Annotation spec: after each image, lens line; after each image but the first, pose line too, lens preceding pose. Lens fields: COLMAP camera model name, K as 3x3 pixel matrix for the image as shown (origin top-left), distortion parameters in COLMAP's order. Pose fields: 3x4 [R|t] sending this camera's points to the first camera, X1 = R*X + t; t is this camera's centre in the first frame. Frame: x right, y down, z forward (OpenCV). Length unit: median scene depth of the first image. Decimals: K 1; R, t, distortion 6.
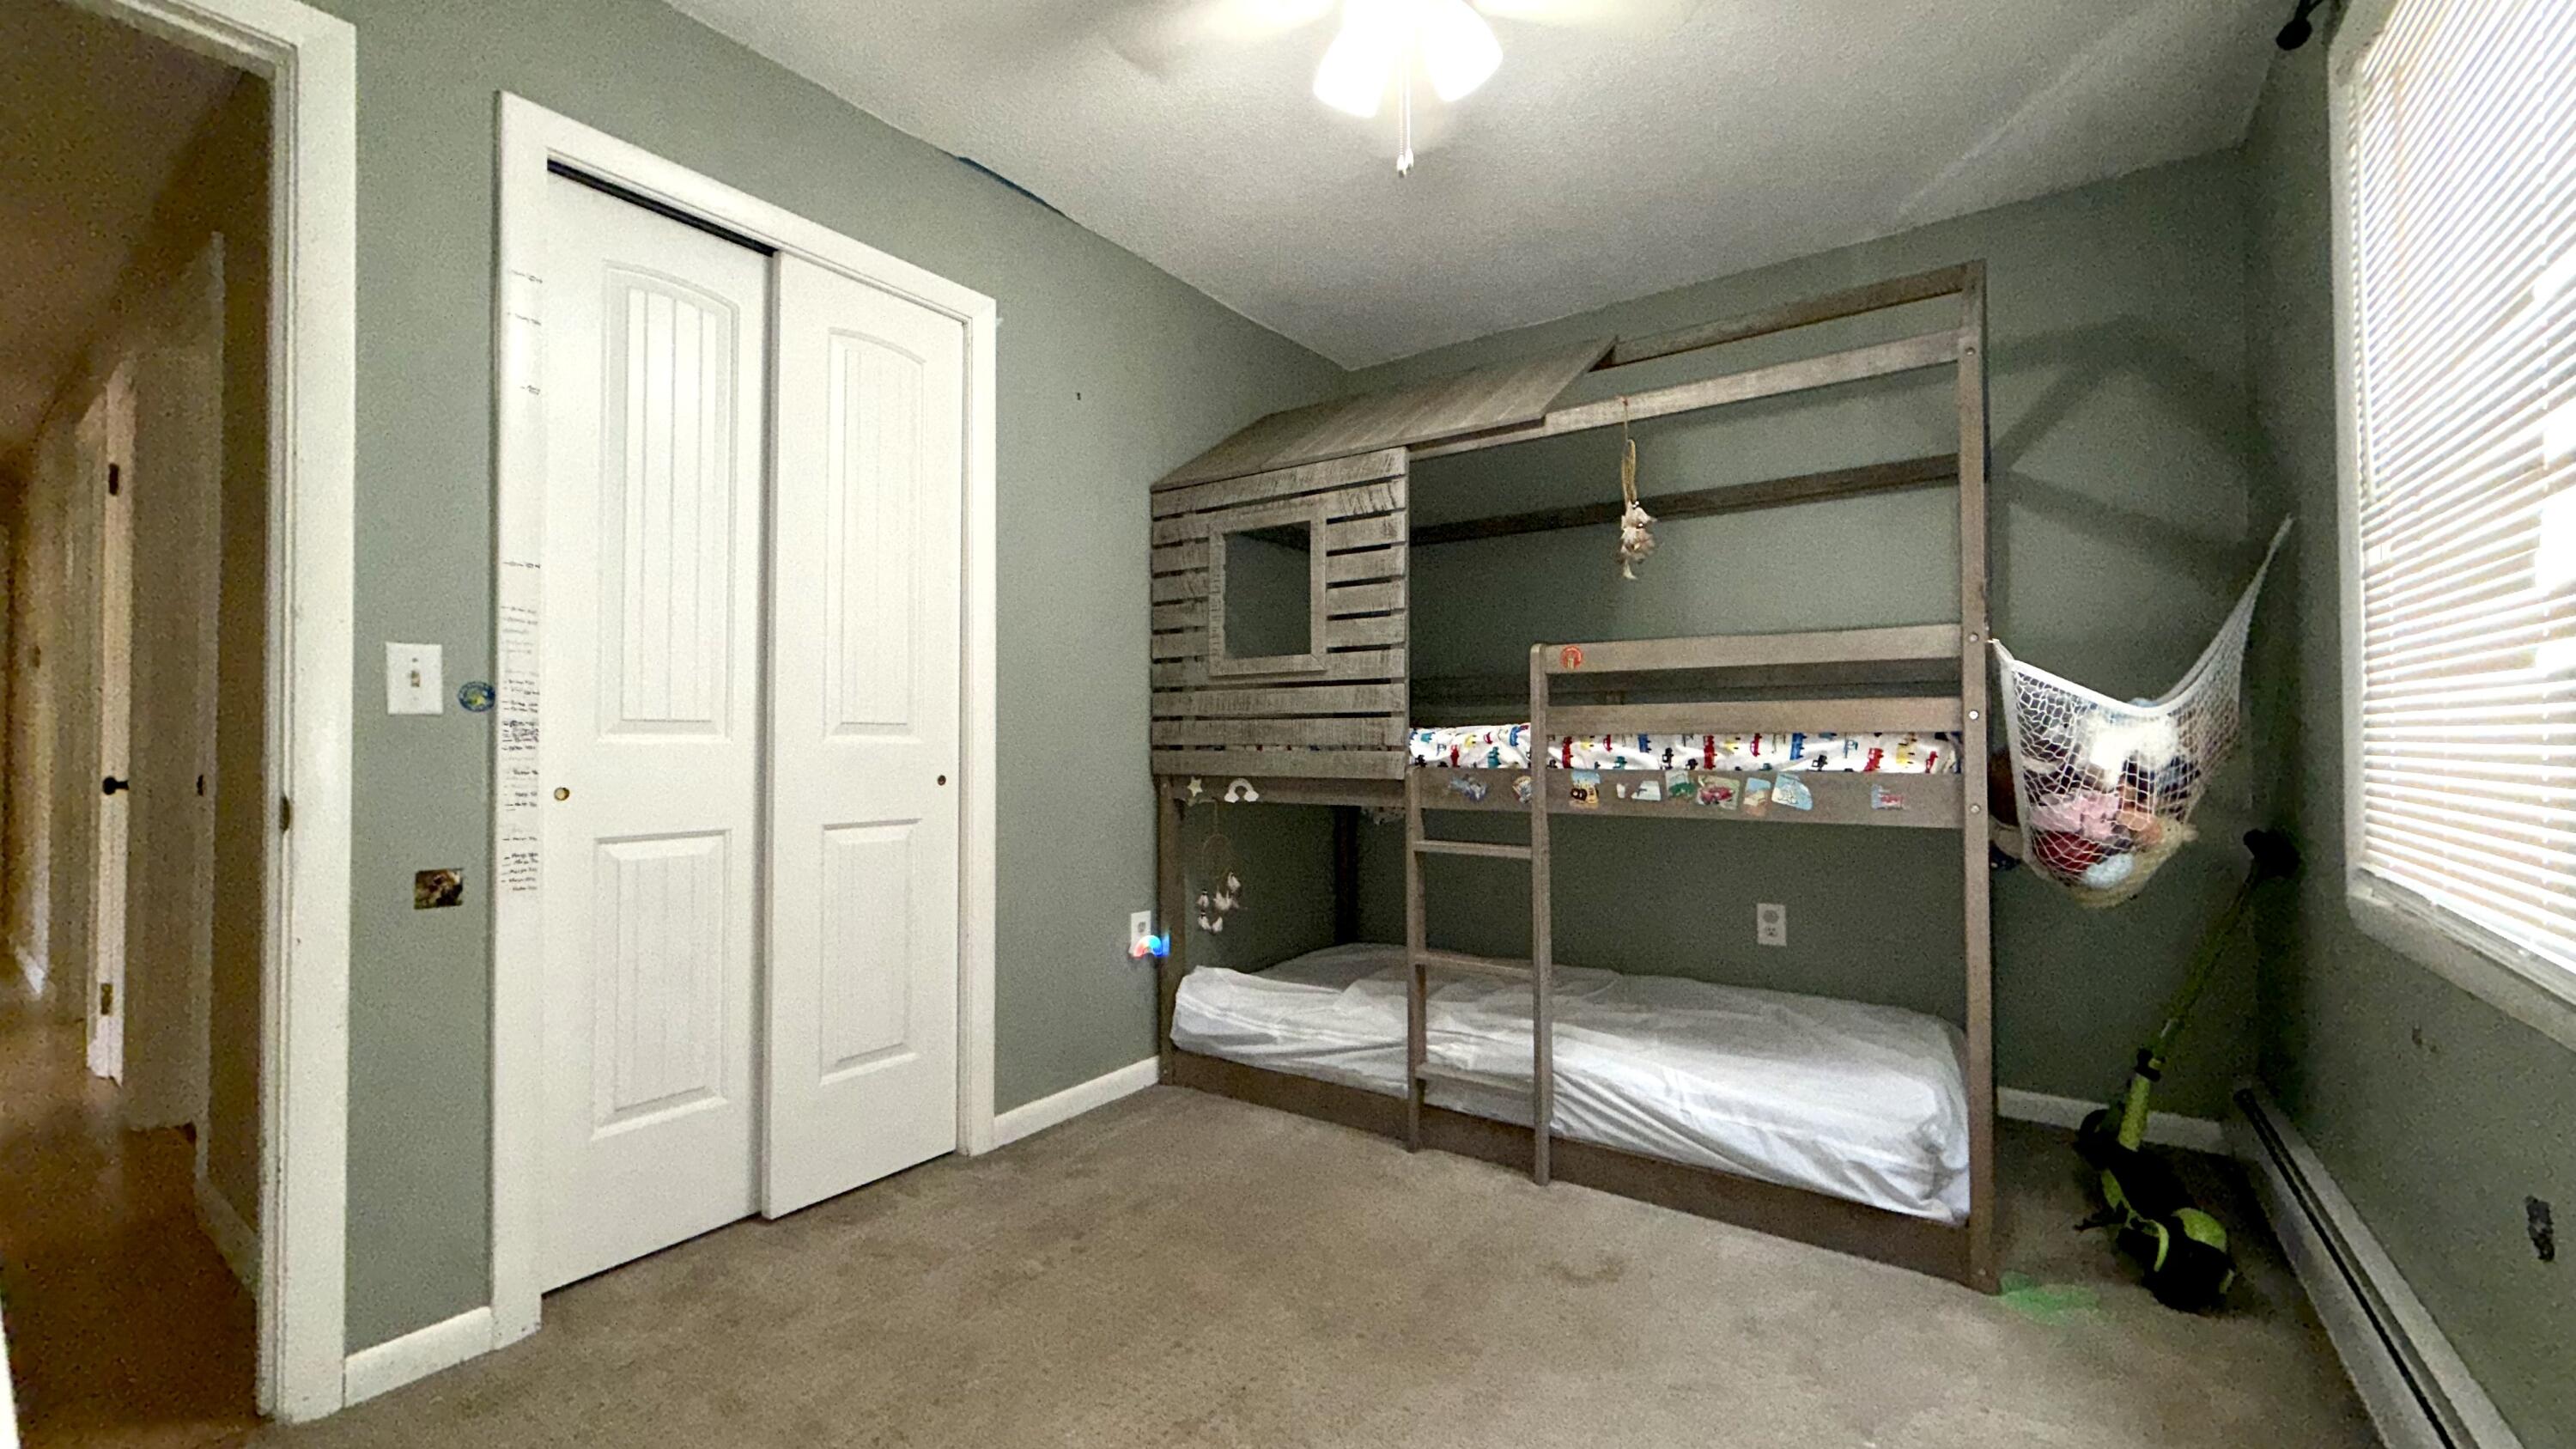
lens RADIAL K [[1017.3, 0, 1288.0], [0, 1017.3, 724.5], [0, 0, 1]] dist [0.000232, -0.000063]
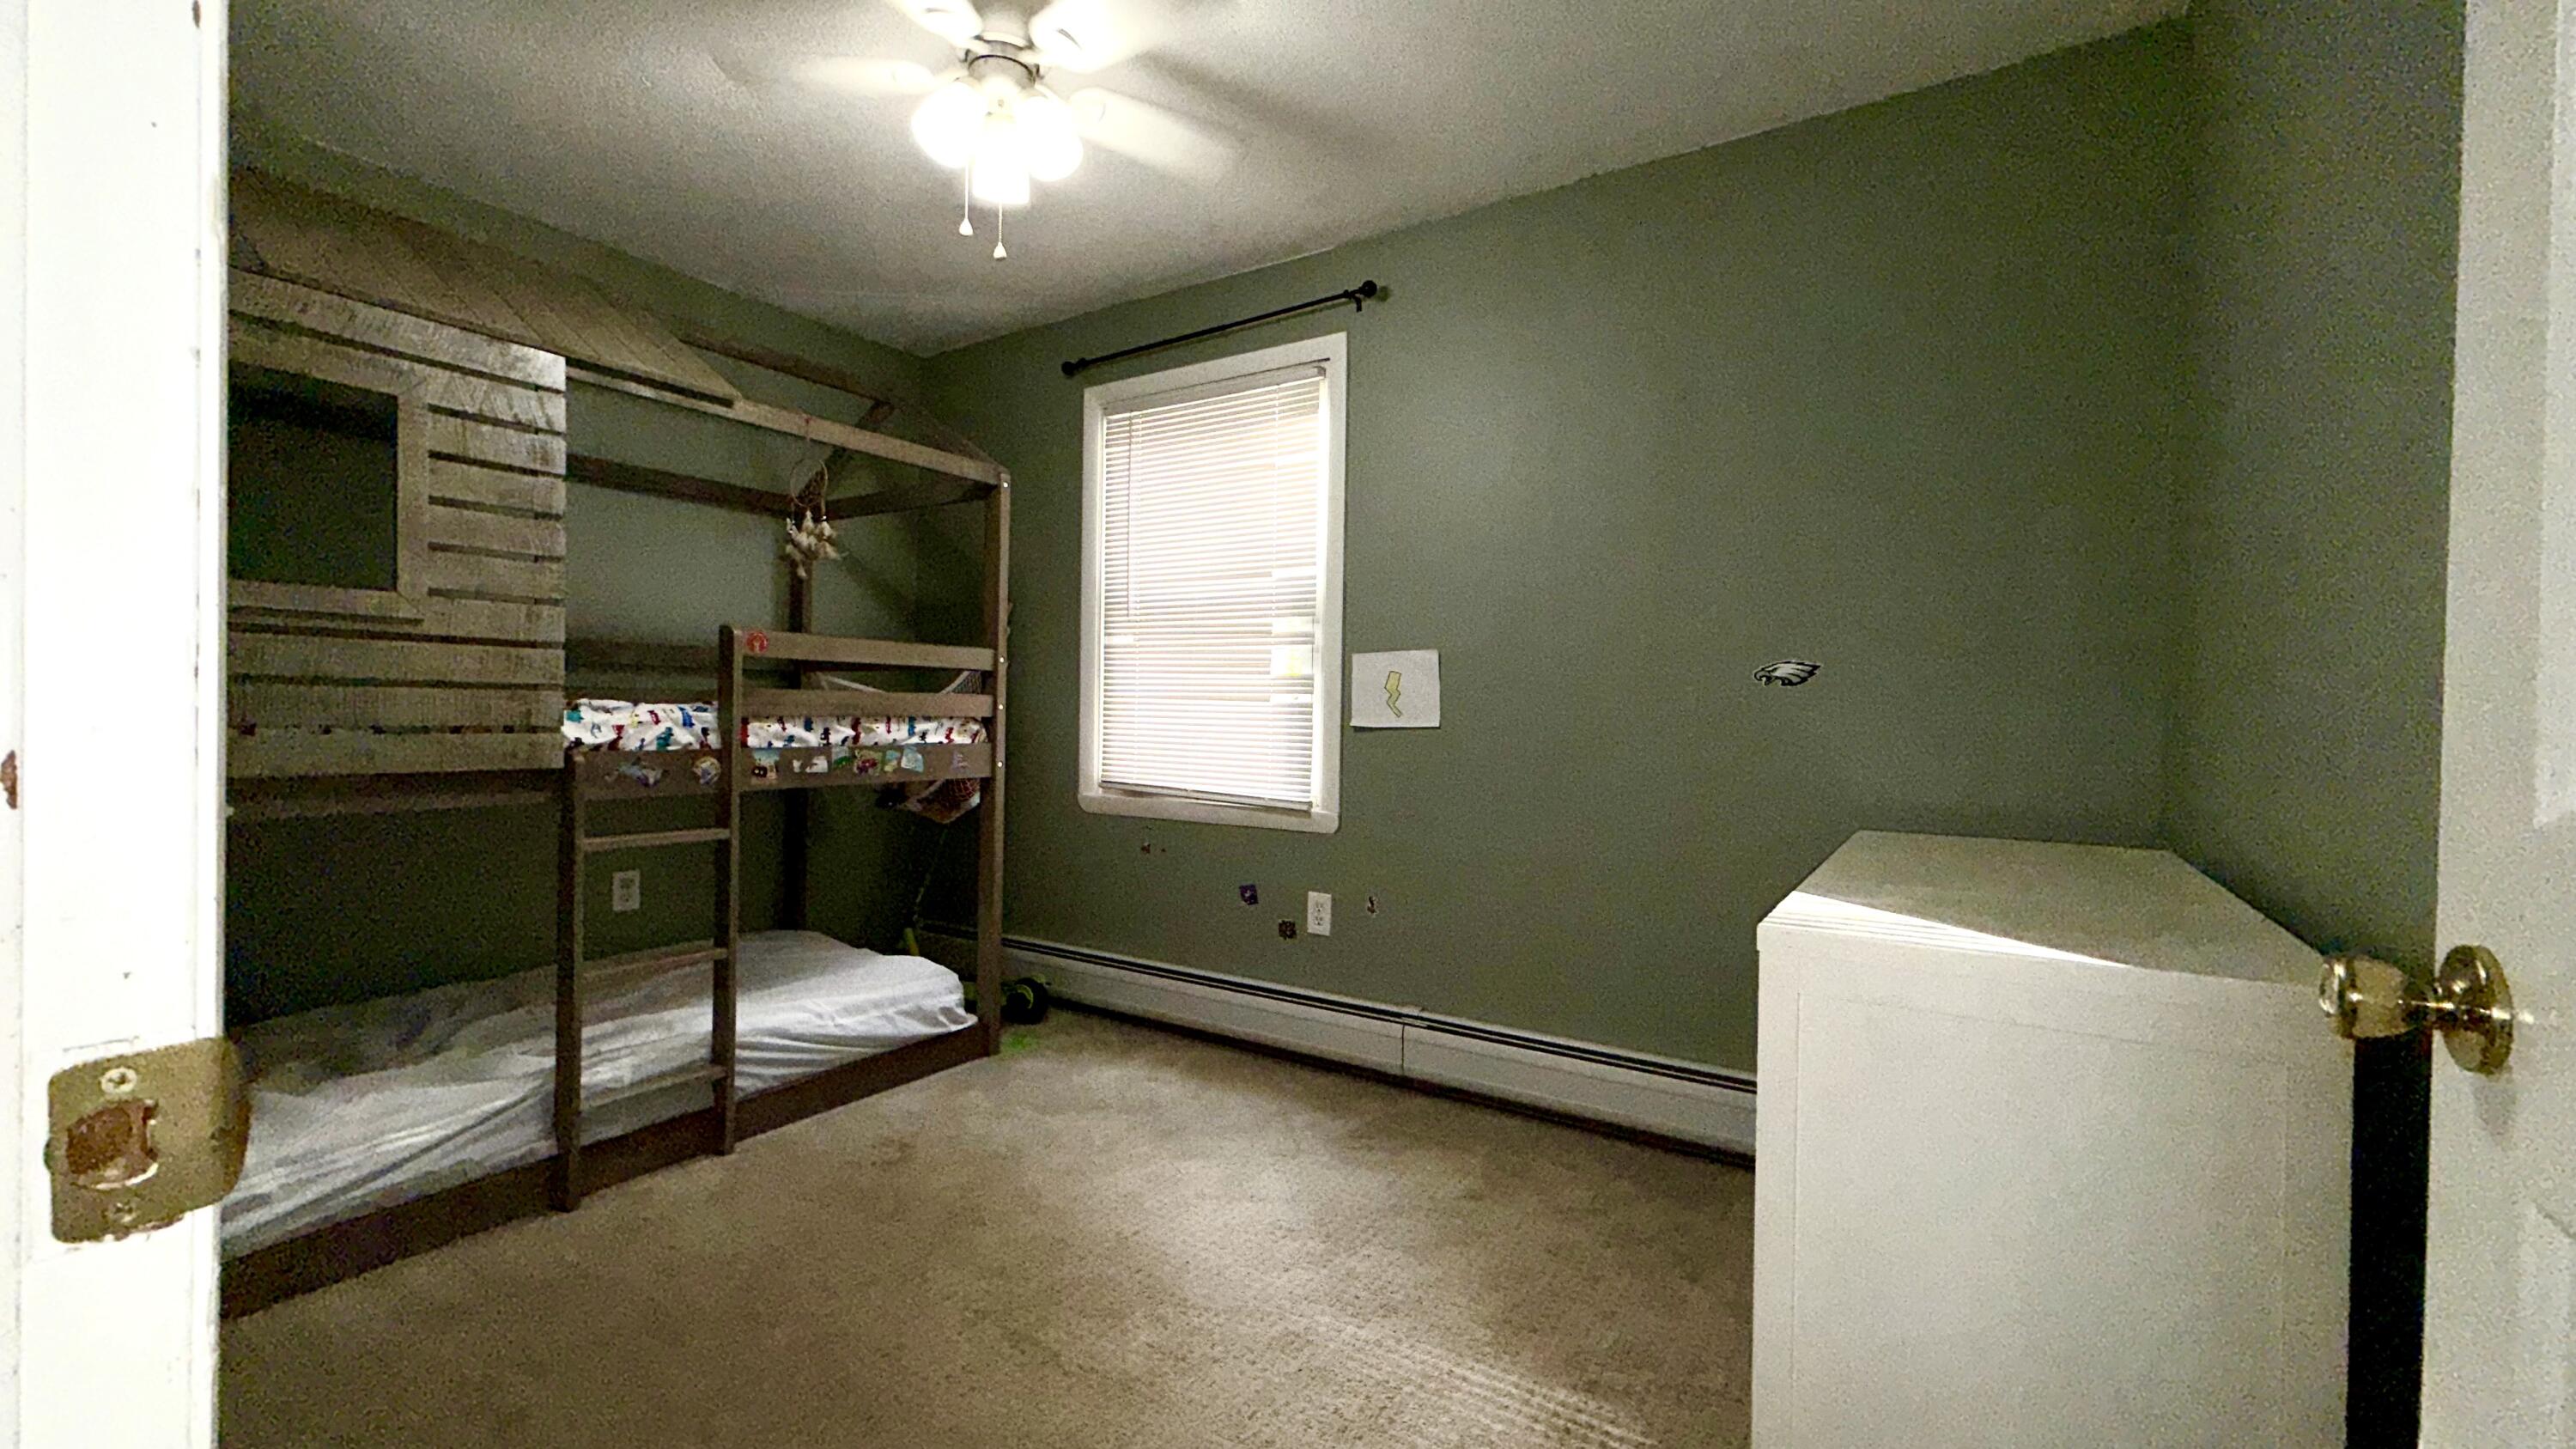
lens RADIAL K [[1017.3, 0, 1288.0], [0, 1017.3, 724.5], [0, 0, 1]] dist [0.000232, -0.000063]
pose [[-0.051399, -0.008895, 0.998639, -0.810382], [-0.034066, 0.999394, 0.007148, -0.007190], [-0.998097, -0.033653, -0.051671, 0.509751]]
